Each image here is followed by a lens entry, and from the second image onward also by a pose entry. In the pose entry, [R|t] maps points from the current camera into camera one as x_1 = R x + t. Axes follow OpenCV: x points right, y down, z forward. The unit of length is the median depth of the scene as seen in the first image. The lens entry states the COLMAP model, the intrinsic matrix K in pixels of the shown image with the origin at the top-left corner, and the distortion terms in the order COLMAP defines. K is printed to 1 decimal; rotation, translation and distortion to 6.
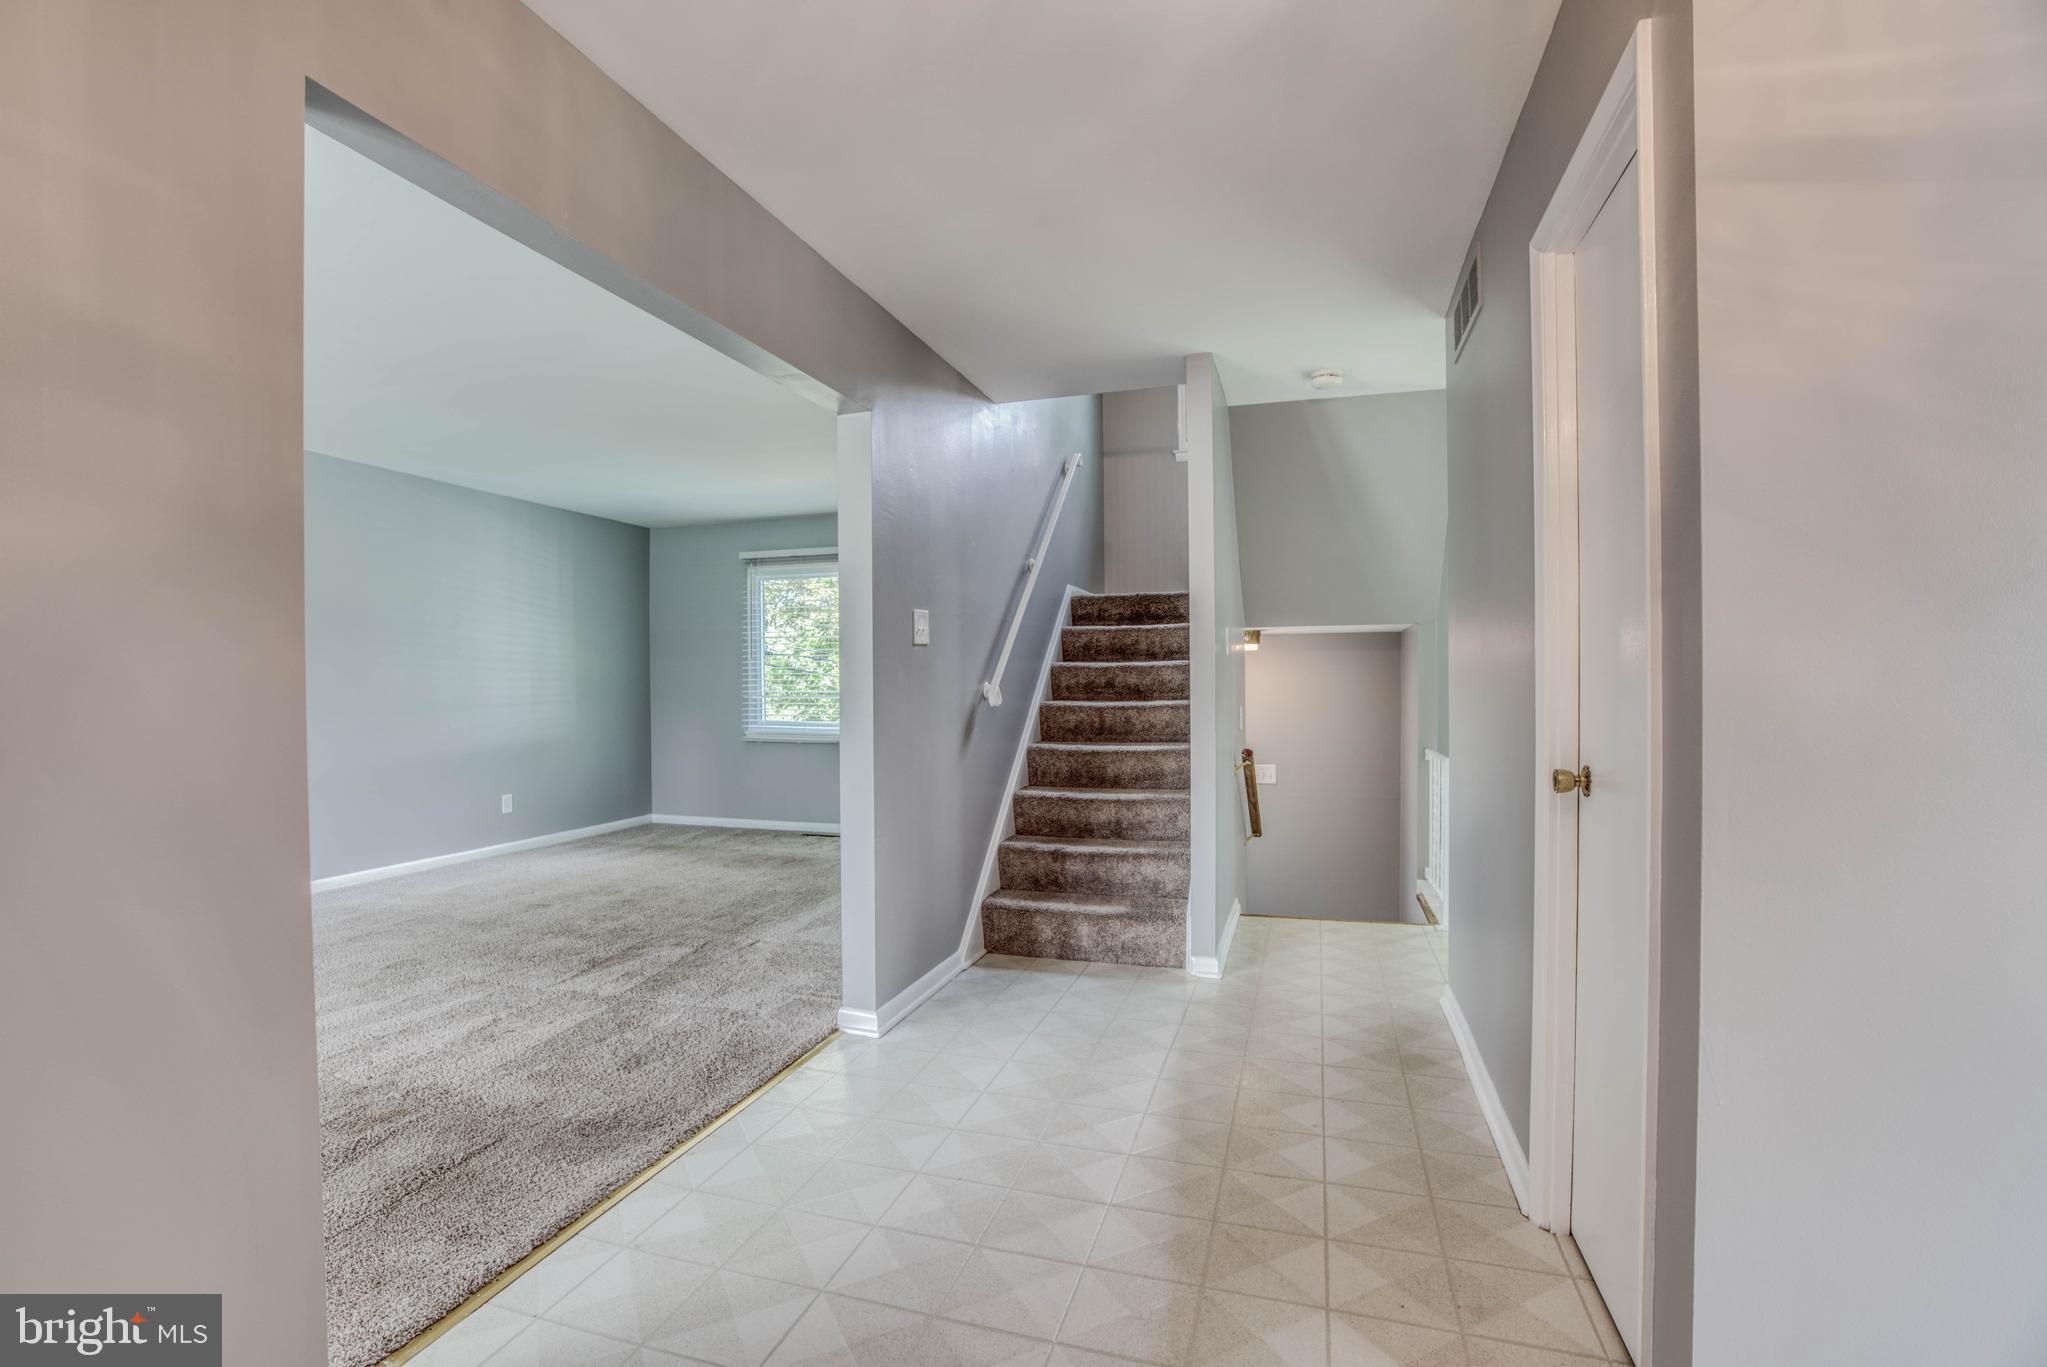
lens RADIAL K [[954.4, 0, 1023.5], [0, 954.4, 683.5], [0, 0, 1]] dist [-0.063342, 0.027903]
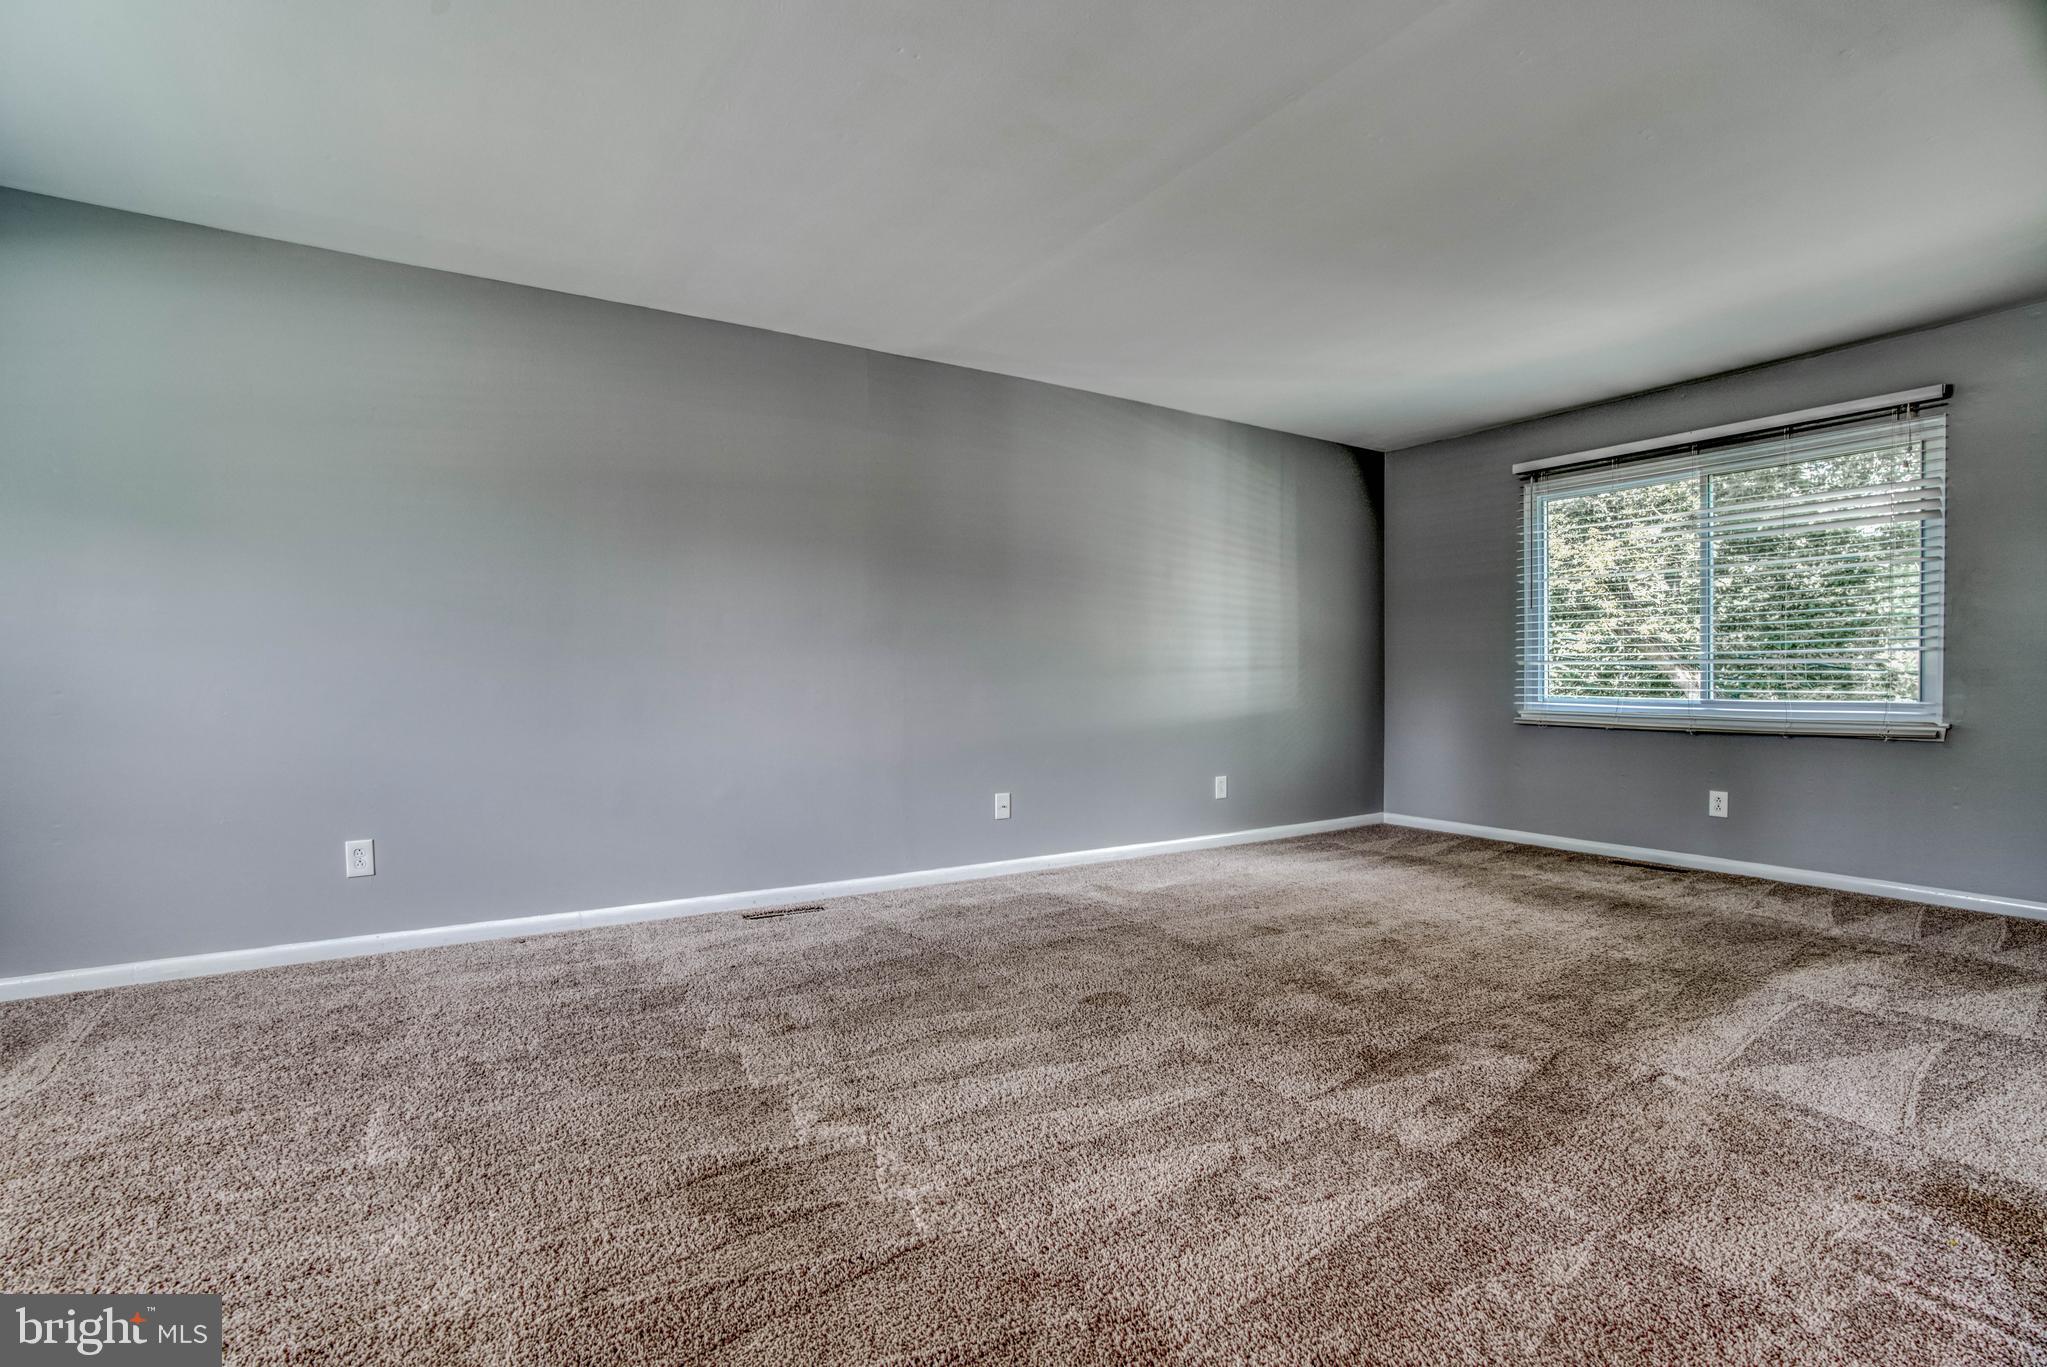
lens RADIAL K [[947.0, 0, 1023.5], [0, 947.0, 683.5], [0, 0, 1]] dist [-0.062932, 0.028378]
pose [[0.773849, 0.009094, -0.633305, -0.236642], [-0.005359, 0.999955, 0.007810, 0.046595], [0.633348, -0.002650, 0.773863, 0.364947]]
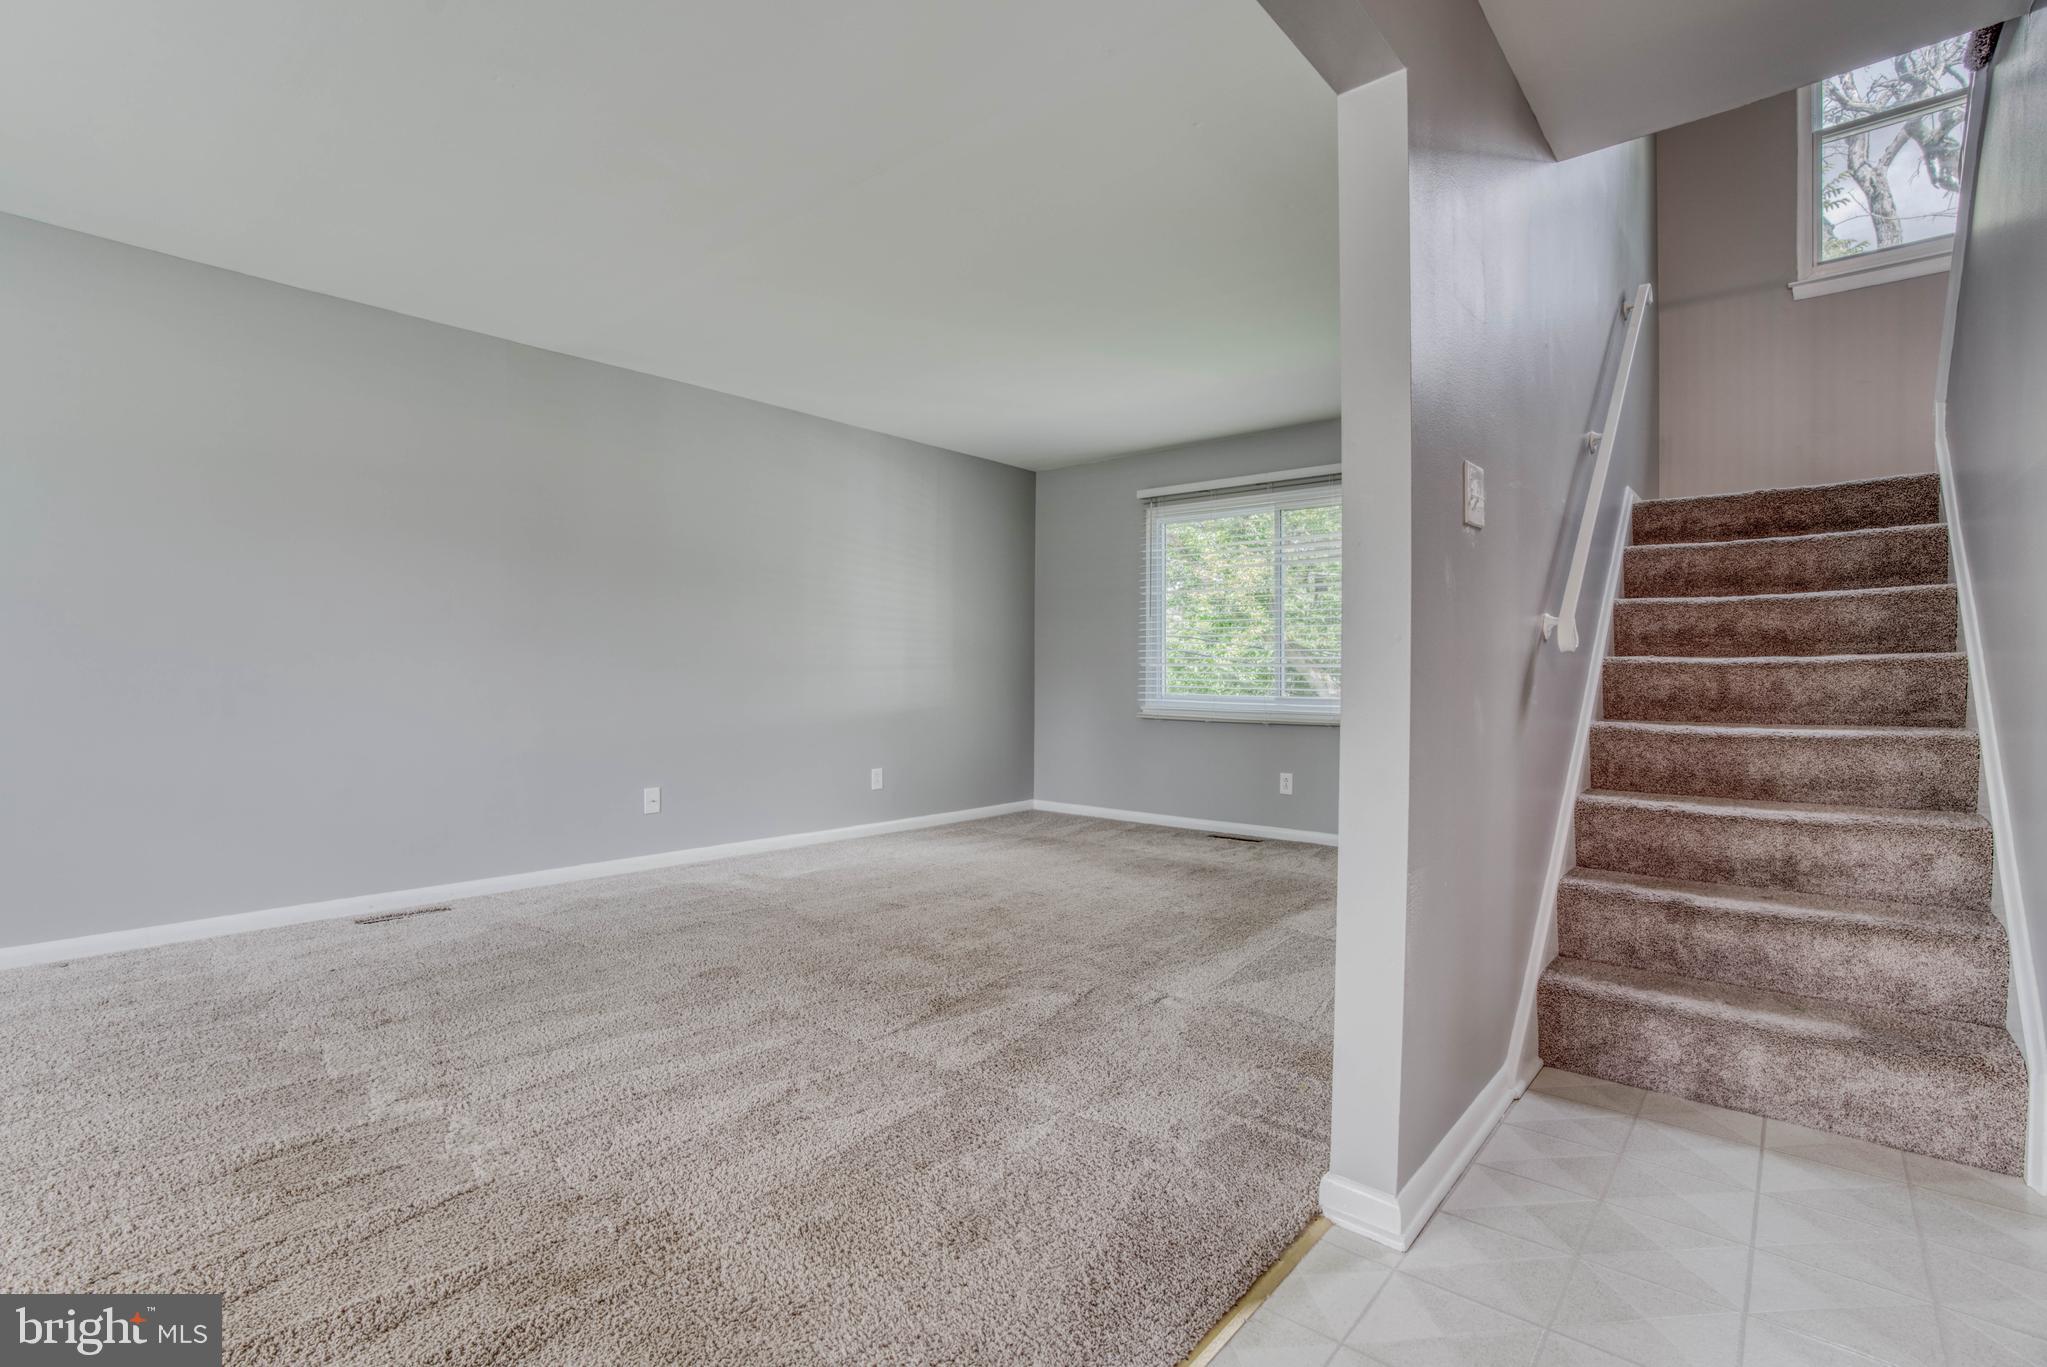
lens RADIAL K [[954.4, 0, 1023.5], [0, 954.4, 683.5], [0, 0, 1]] dist [-0.063342, 0.027903]
pose [[0.922228, 0.015010, -0.386355, -0.117985], [-0.013007, 0.999885, 0.007799, 0.044989], [0.386428, -0.002167, 0.922317, 0.341432]]
